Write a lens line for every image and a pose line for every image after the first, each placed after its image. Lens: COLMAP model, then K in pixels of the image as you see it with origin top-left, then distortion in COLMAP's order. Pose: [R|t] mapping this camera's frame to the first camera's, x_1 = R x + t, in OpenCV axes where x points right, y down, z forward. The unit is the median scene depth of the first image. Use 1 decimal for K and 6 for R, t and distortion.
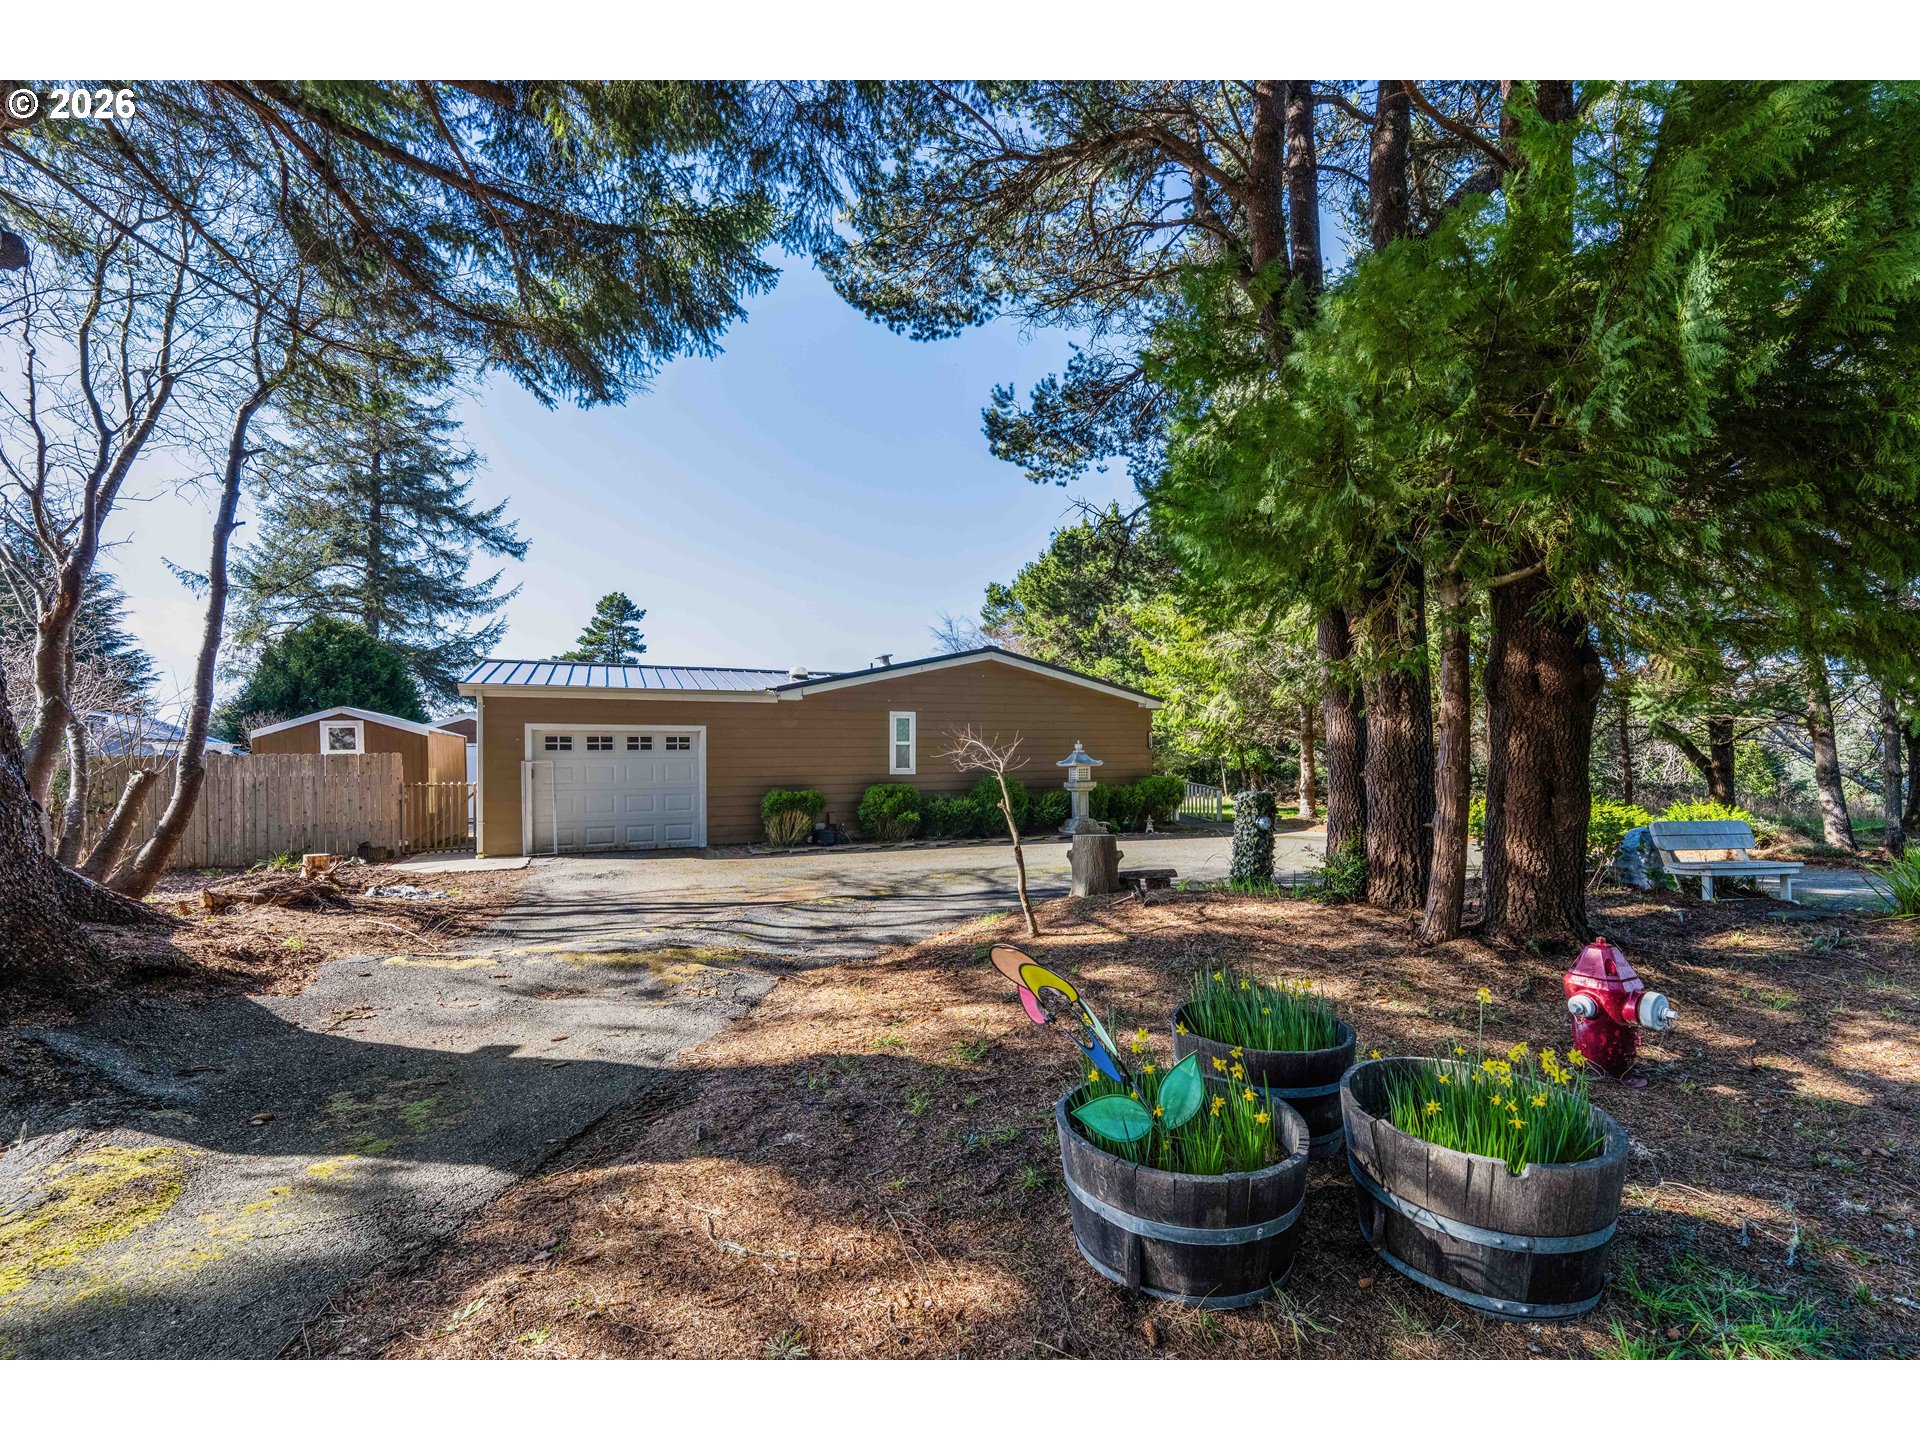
lens RADIAL K [[803.9, 0, 967.7], [0, 803.9, 722.8], [0, 0, 1]] dist [-0.006301, 0.000324]
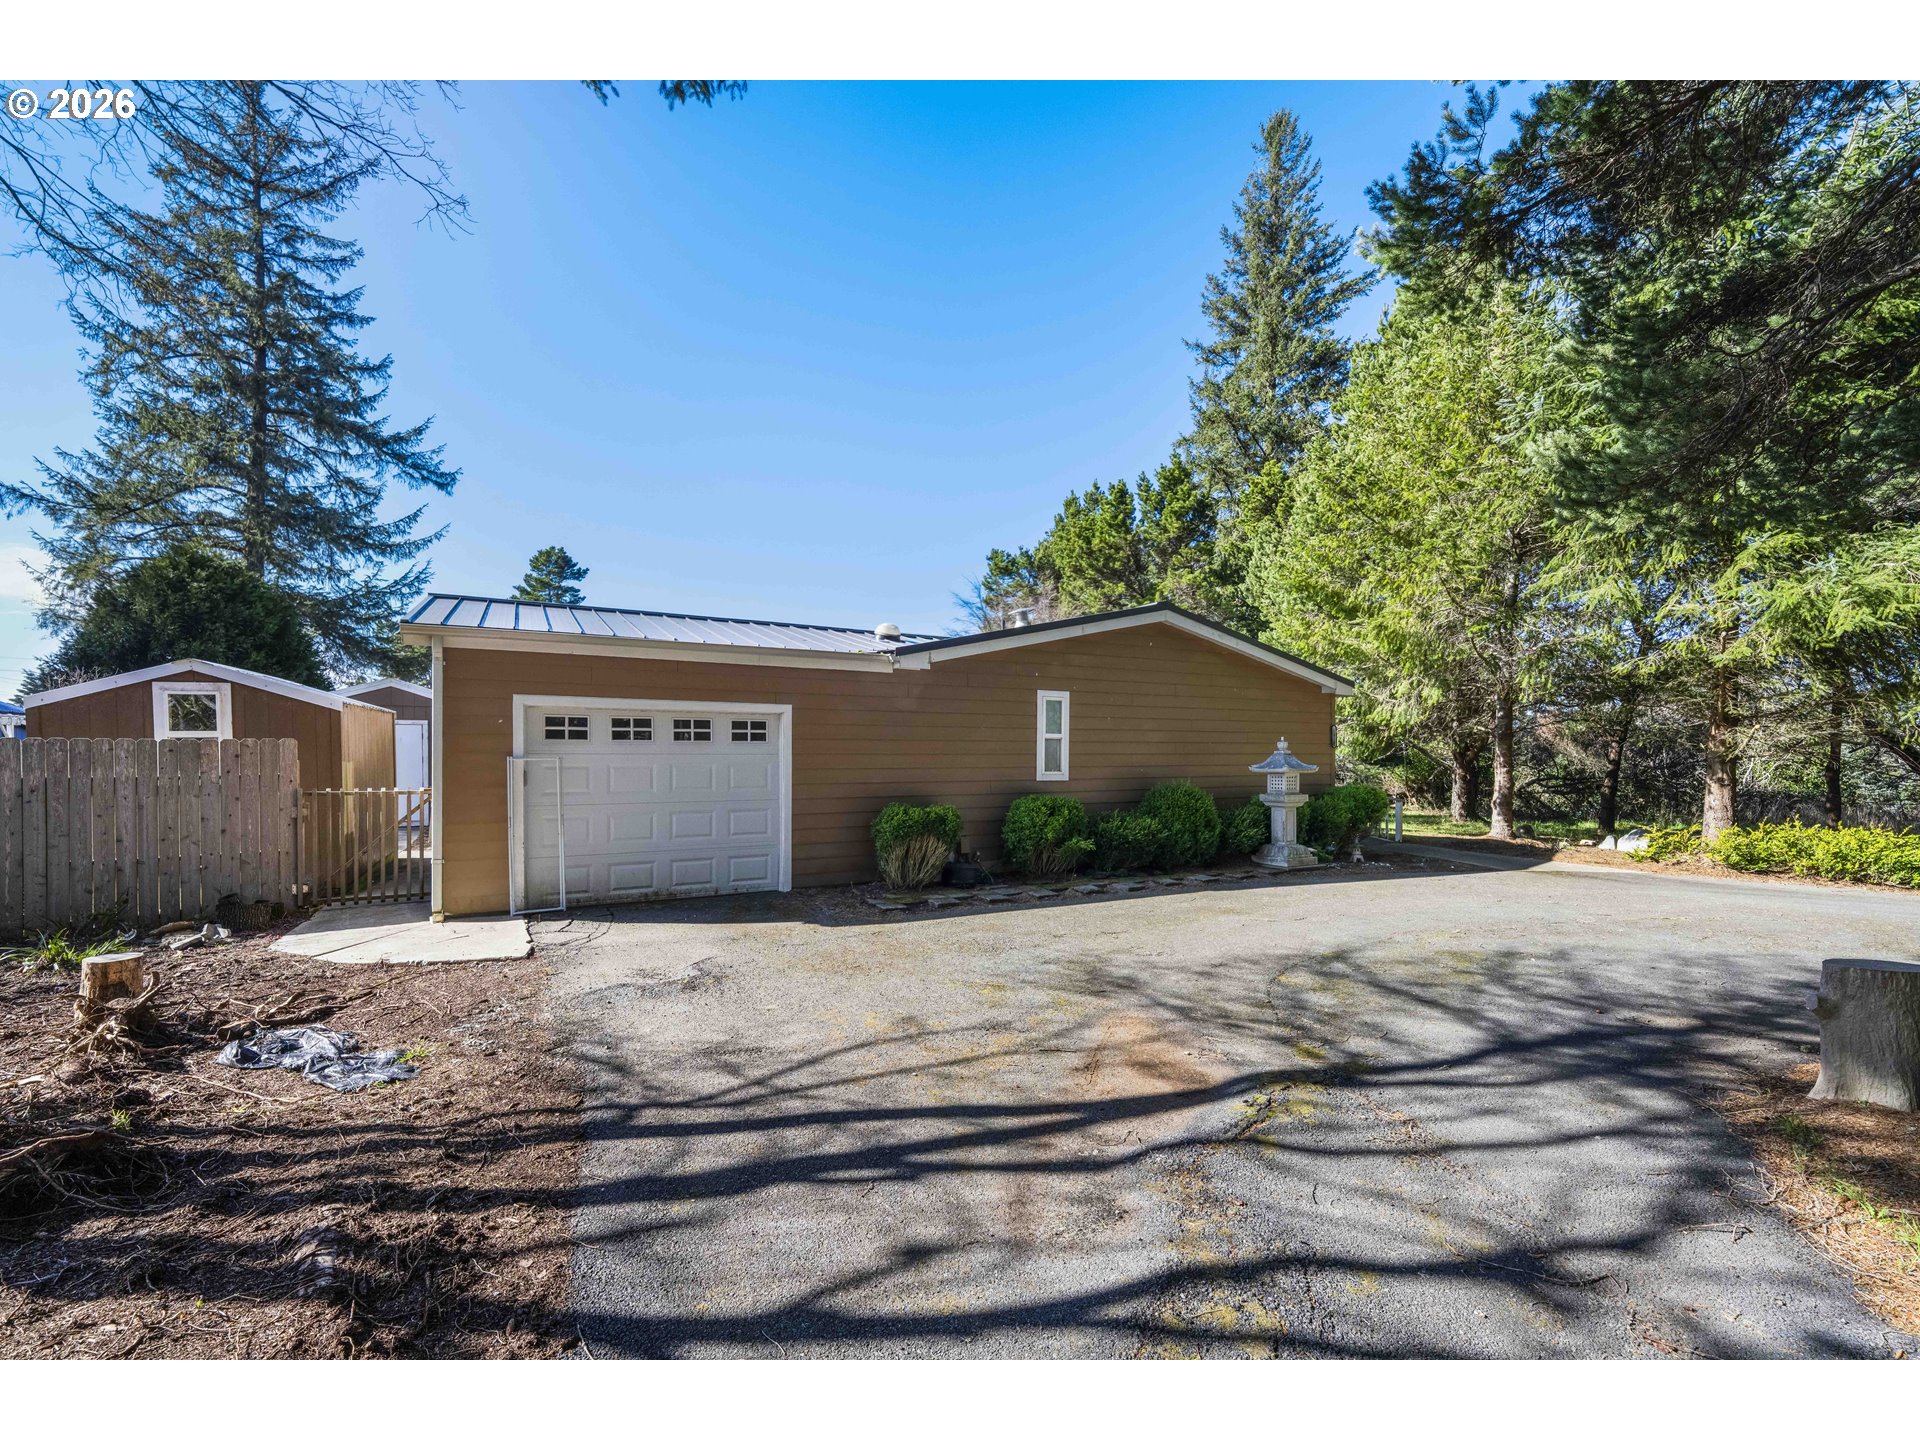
lens RADIAL K [[803.9, 0, 952.2], [0, 803.9, 728.1], [0, 0, 1]] dist [-0.006301, 0.000324]
pose [[0.996990, 0.021812, 0.074392, -0.114063], [-0.023891, 0.999345, 0.027168, 0.000754], [-0.073751, -0.028864, 0.996859, 0.159662]]
